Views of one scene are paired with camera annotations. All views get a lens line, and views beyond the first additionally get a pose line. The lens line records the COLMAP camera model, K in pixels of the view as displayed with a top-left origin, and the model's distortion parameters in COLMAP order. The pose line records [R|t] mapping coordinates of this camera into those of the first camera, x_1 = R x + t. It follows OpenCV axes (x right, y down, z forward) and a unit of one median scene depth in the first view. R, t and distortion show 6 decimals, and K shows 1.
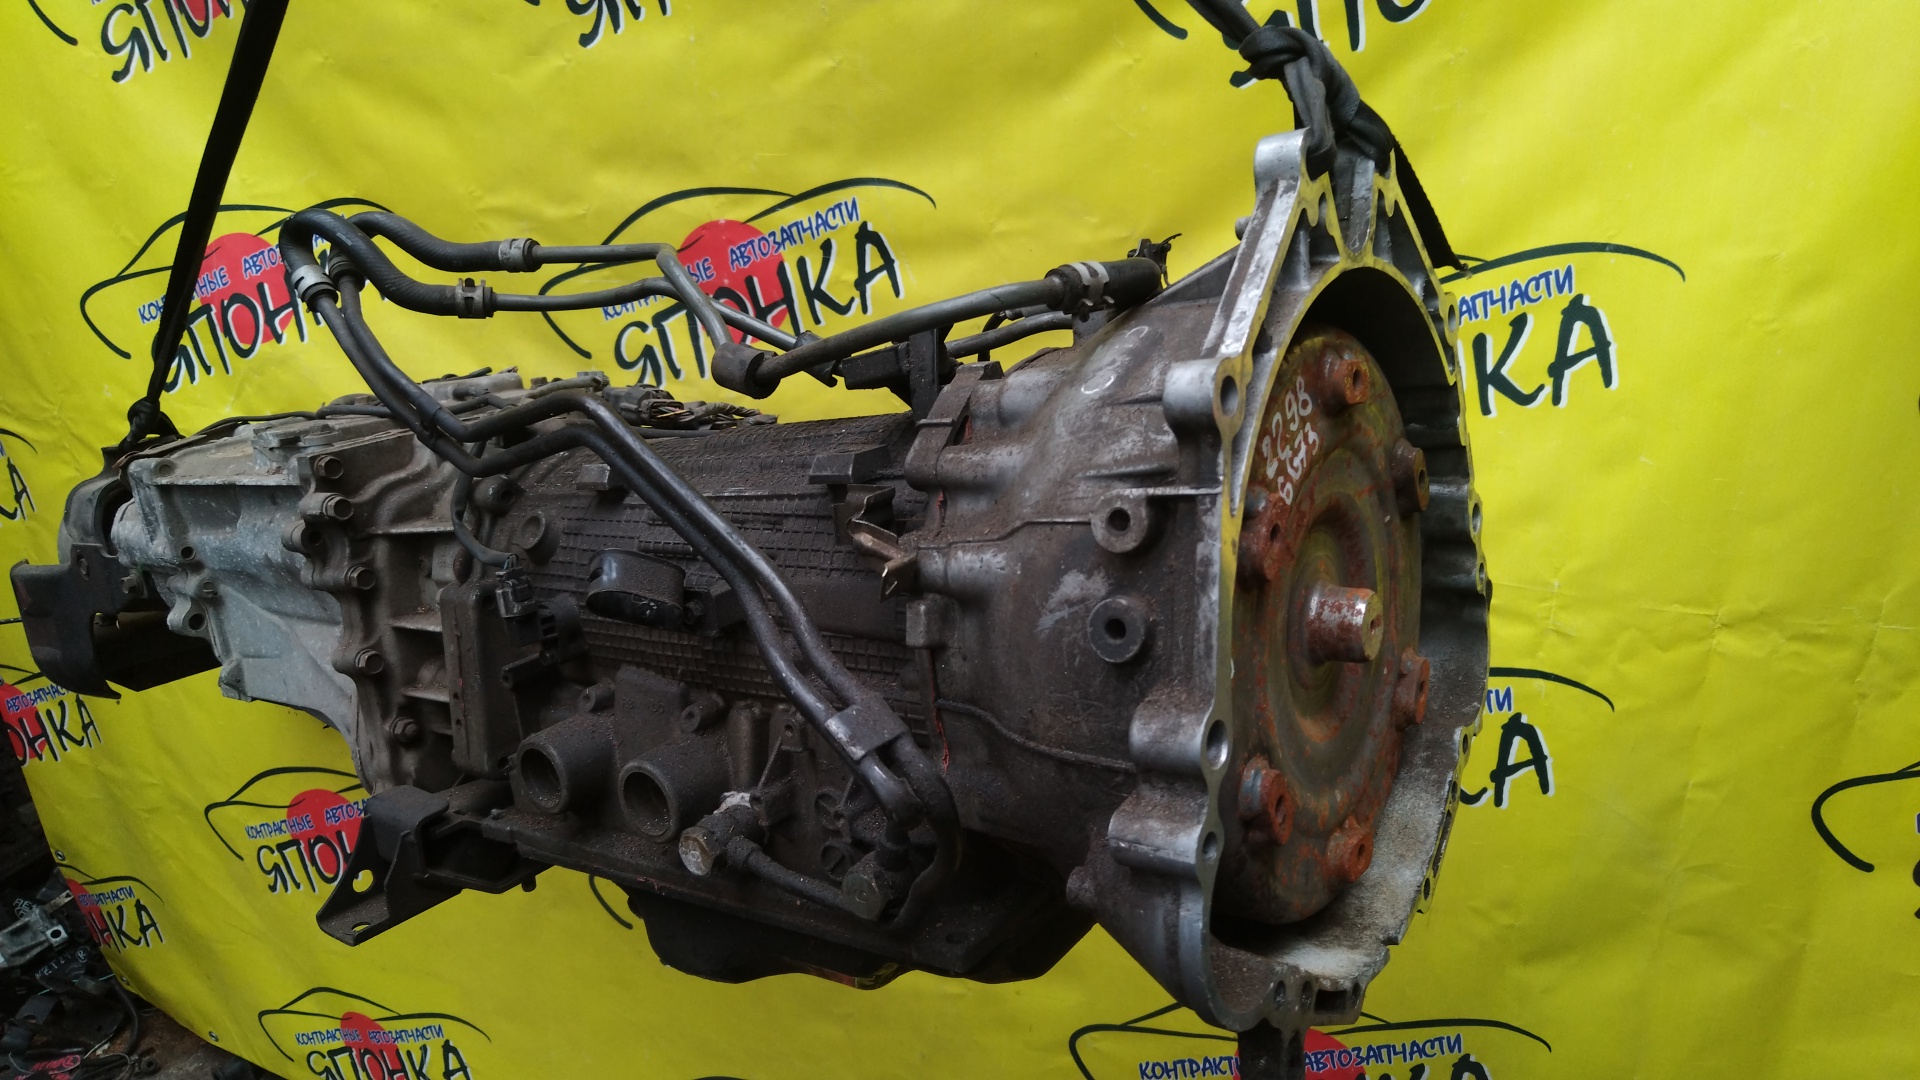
lens RADIAL K [[1338.7, 0, 960.0], [0, 1338.7, 540.0], [0, 0, 1]] dist [-0.004563, 0.033749]
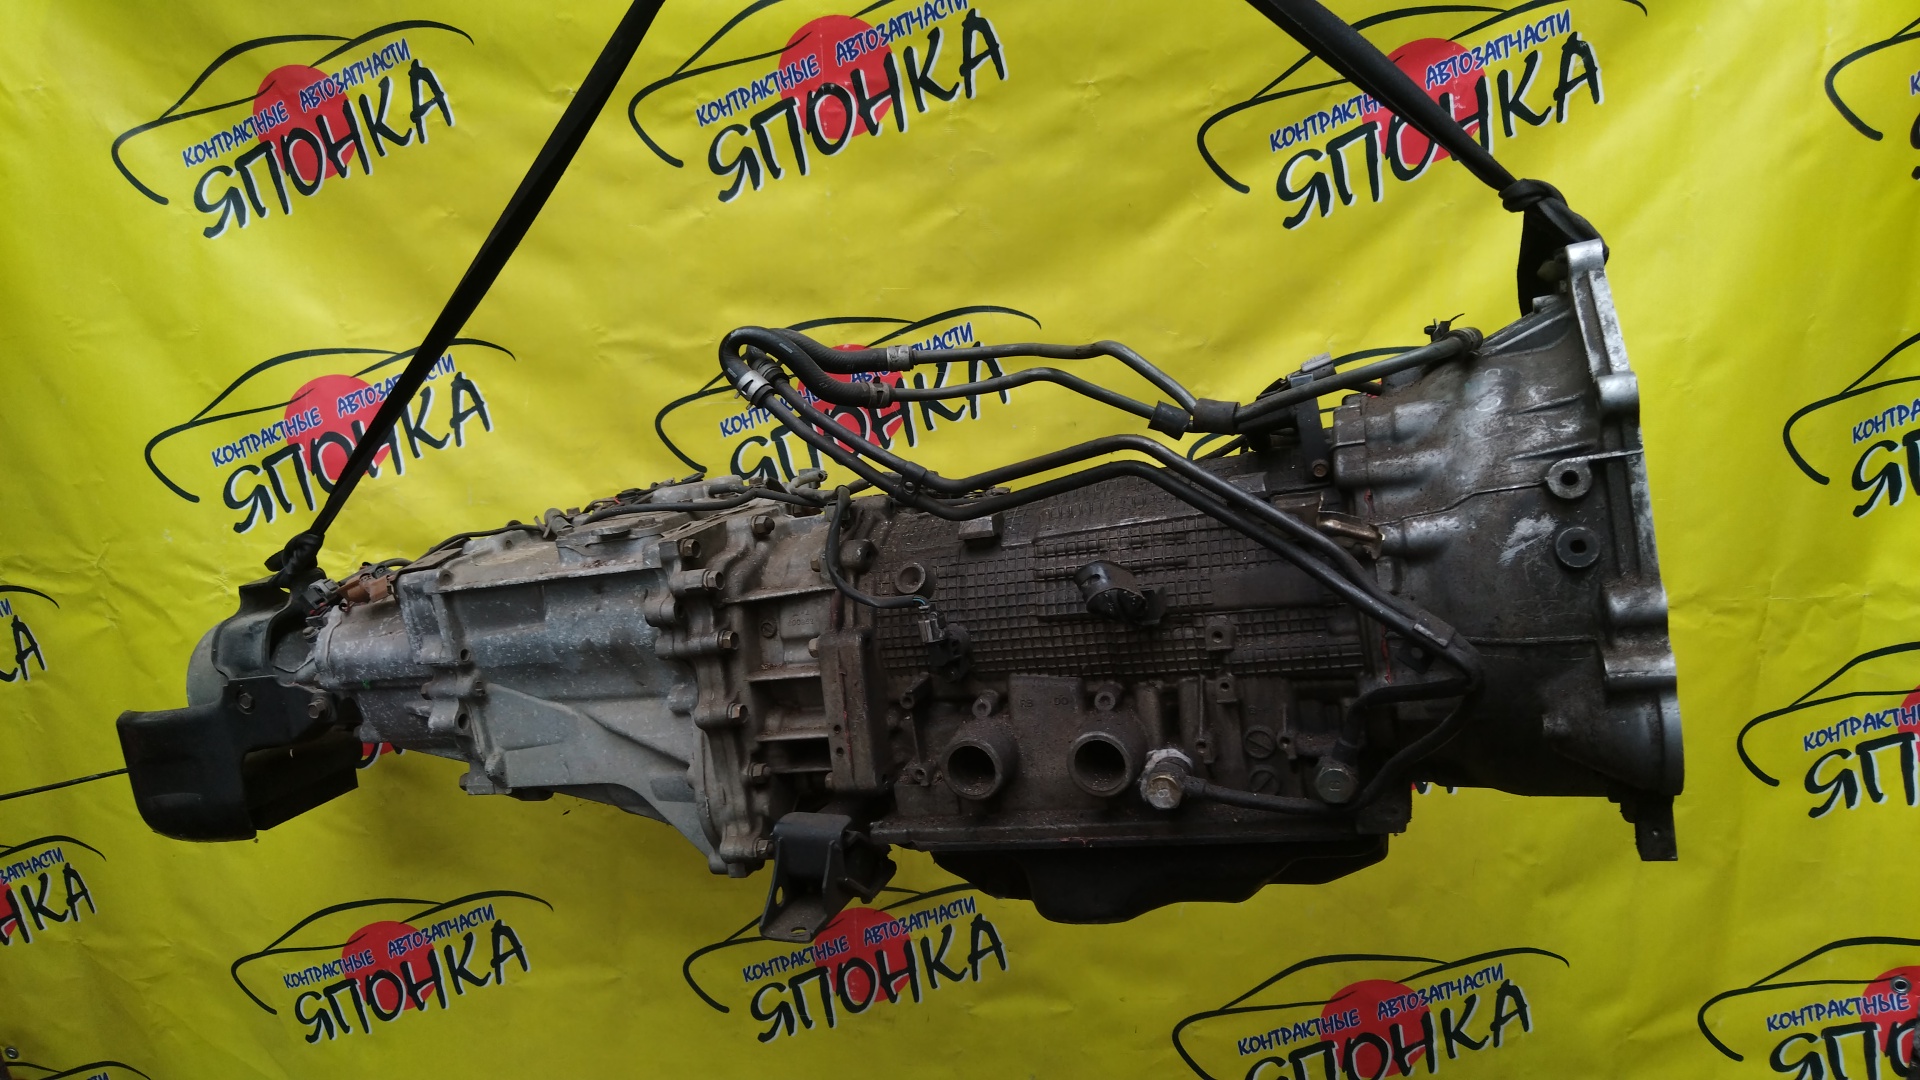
lens RADIAL K [[1352.8, 0, 952.7], [0, 1352.8, 554.1], [0, 0, 1]] dist [0.021453, -0.000528]
pose [[0.970210, -0.062786, 0.233989, -0.370672], [0.087201, 0.991603, -0.095493, 0.062783], [-0.226029, 0.113052, 0.967538, -0.144012]]
